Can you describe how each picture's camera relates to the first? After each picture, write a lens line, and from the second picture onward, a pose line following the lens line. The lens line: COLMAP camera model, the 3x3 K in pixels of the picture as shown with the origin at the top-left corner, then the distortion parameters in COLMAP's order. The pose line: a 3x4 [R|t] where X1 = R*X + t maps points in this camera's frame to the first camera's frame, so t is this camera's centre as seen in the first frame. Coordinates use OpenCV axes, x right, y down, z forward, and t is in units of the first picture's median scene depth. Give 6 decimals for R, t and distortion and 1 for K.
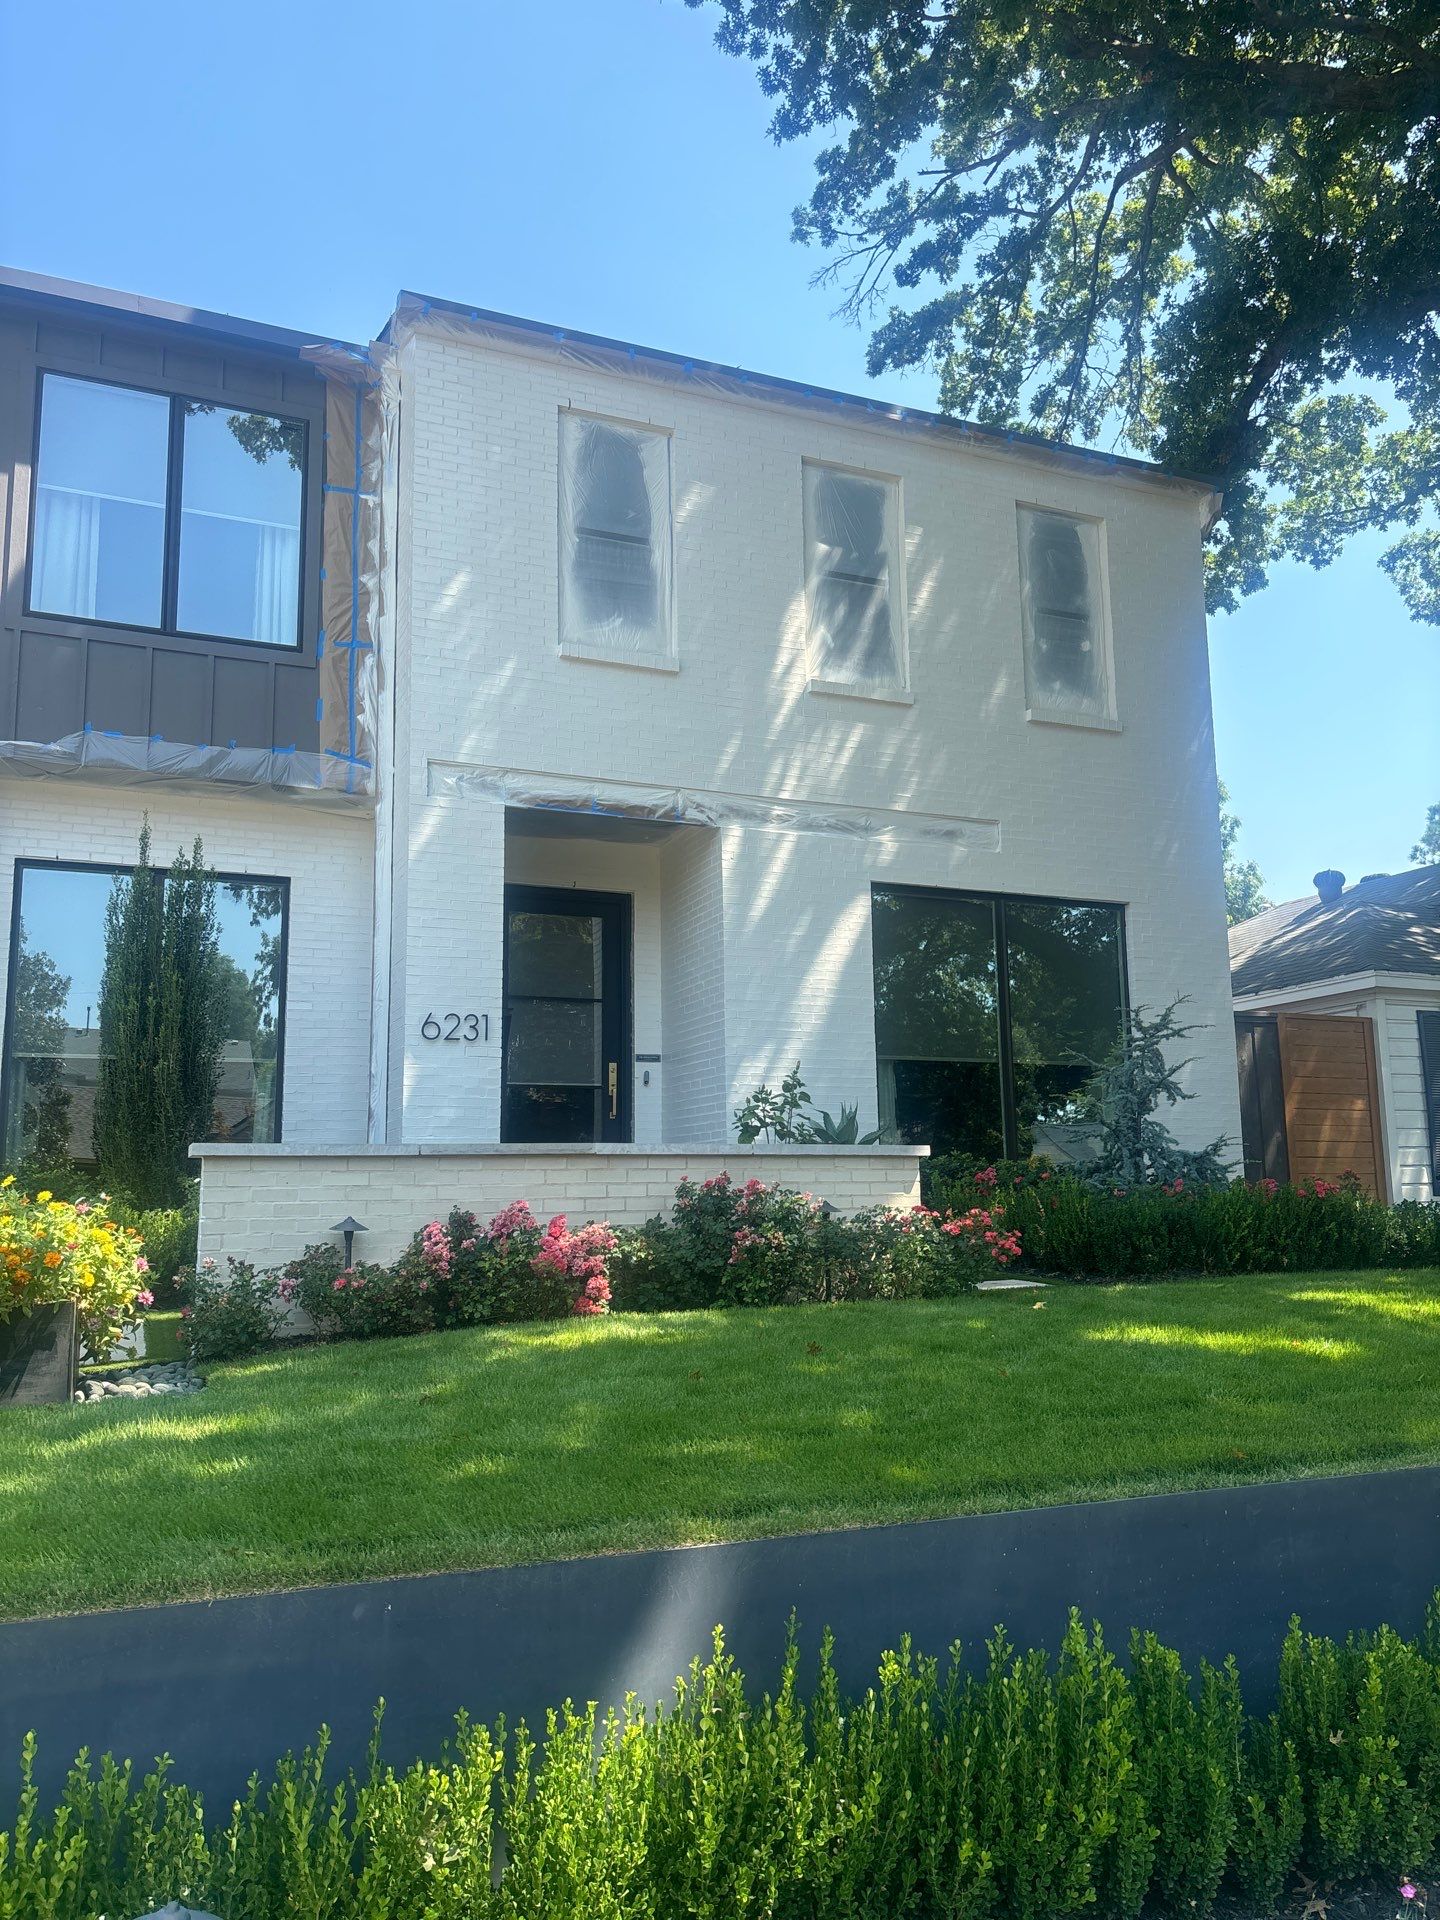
lens RADIAL K [[1428.7, 0, 714.5], [0, 1428.7, 991.4], [0, 0, 1]] dist [0.054322, -0.081306]
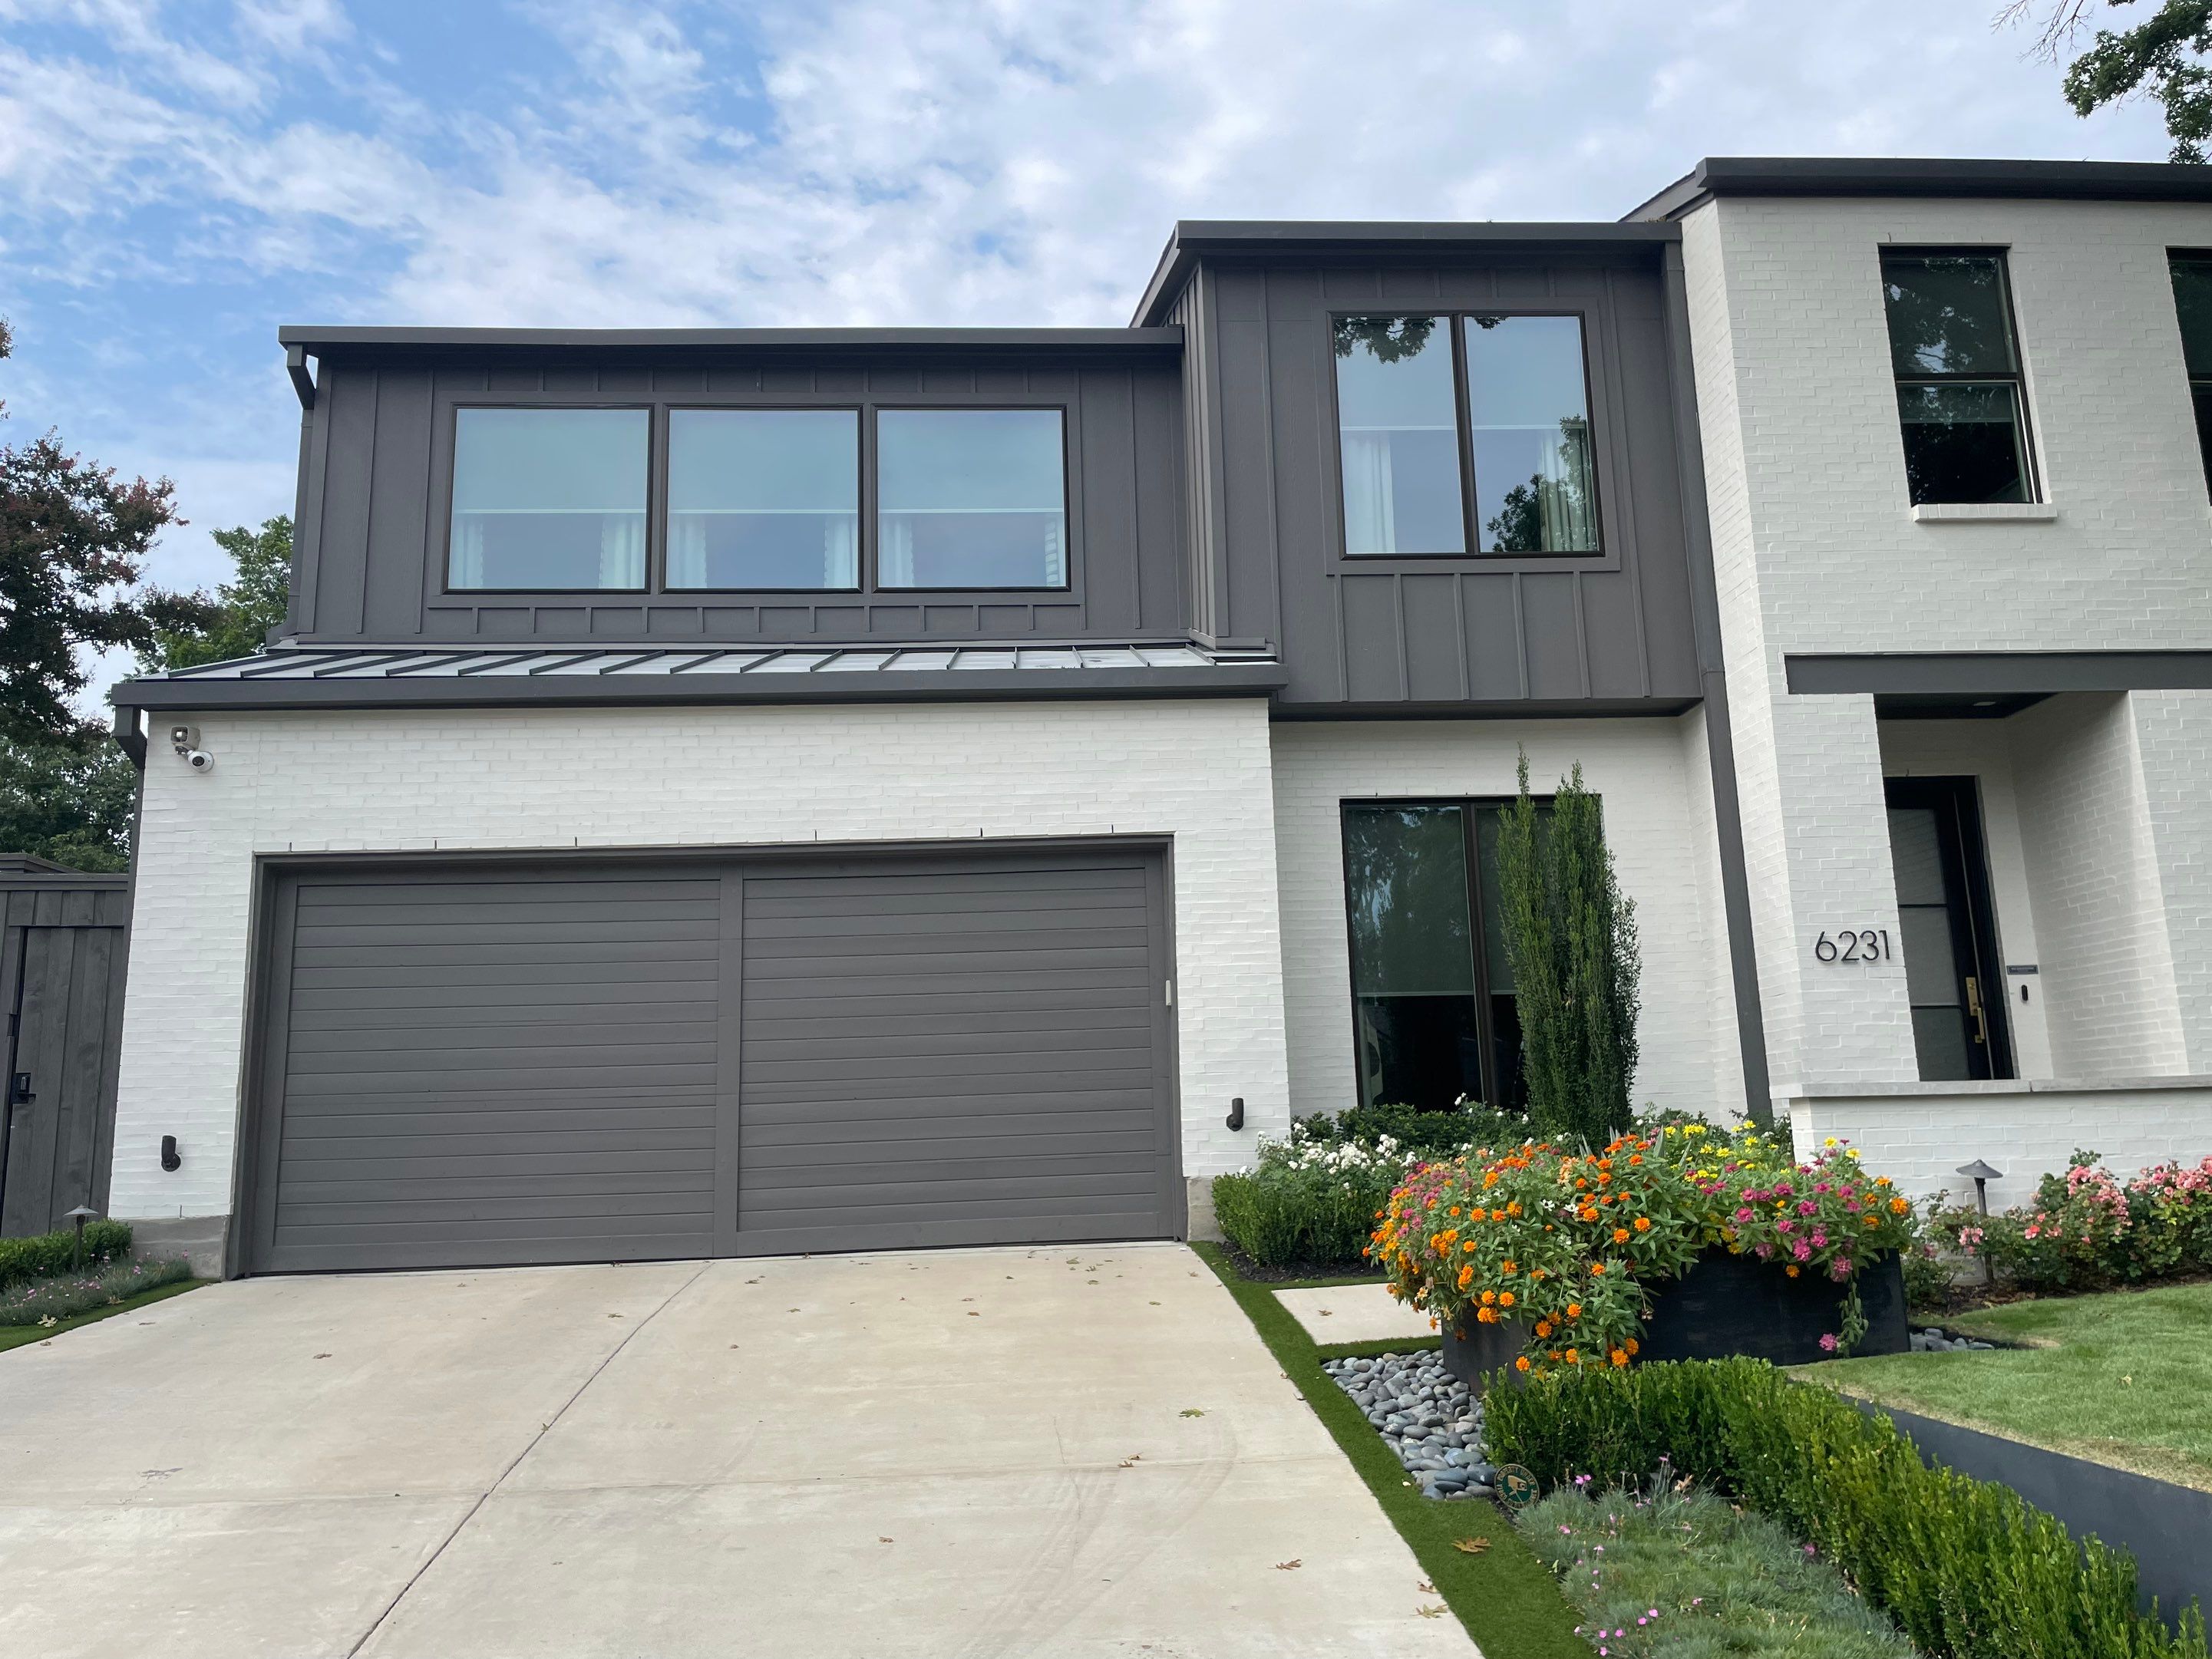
lens RADIAL K [[1657.0, 0, 1099.7], [0, 1657.0, 818.9], [0, 0, 1]] dist [0.091404, -0.124008]
pose [[0.942640, -0.078556, -0.324435, -0.263126], [0.064963, 0.996504, -0.052537, -0.028308], [0.327428, 0.028447, 0.944448, -0.145405]]
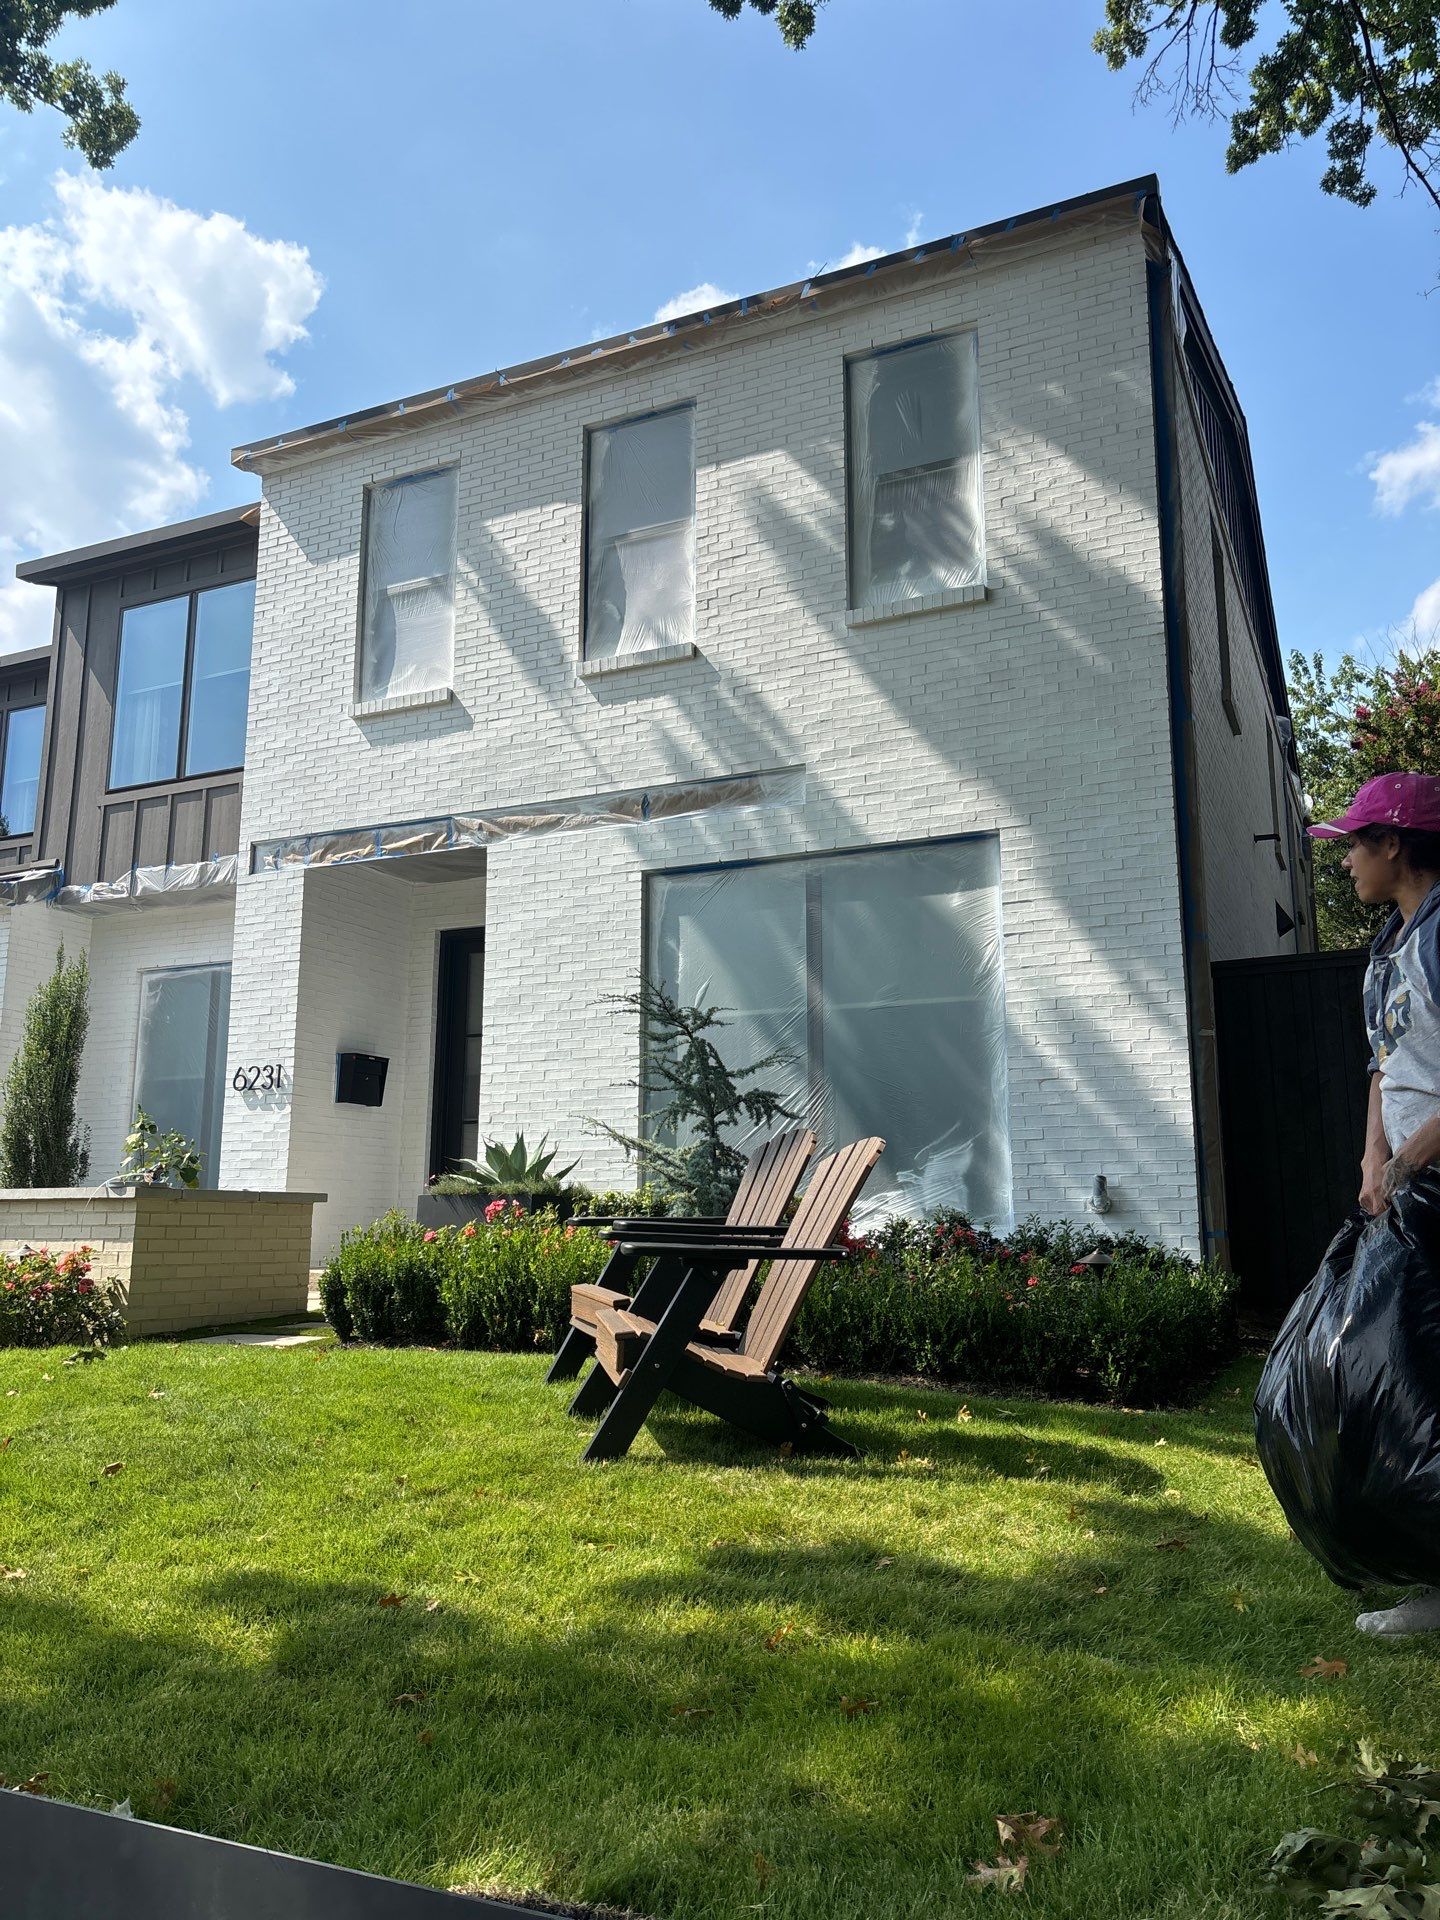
lens RADIAL K [[1447.9, 0, 720.0], [0, 1447.9, 960.0], [0, 0, 1]] dist [0.041878, -0.053250]
pose [[0.675522, -0.124147, -0.726814, 0.844098], [0.104949, 0.991876, -0.071880, 0.049616], [0.729833, -0.027722, 0.683063, 0.464276]]
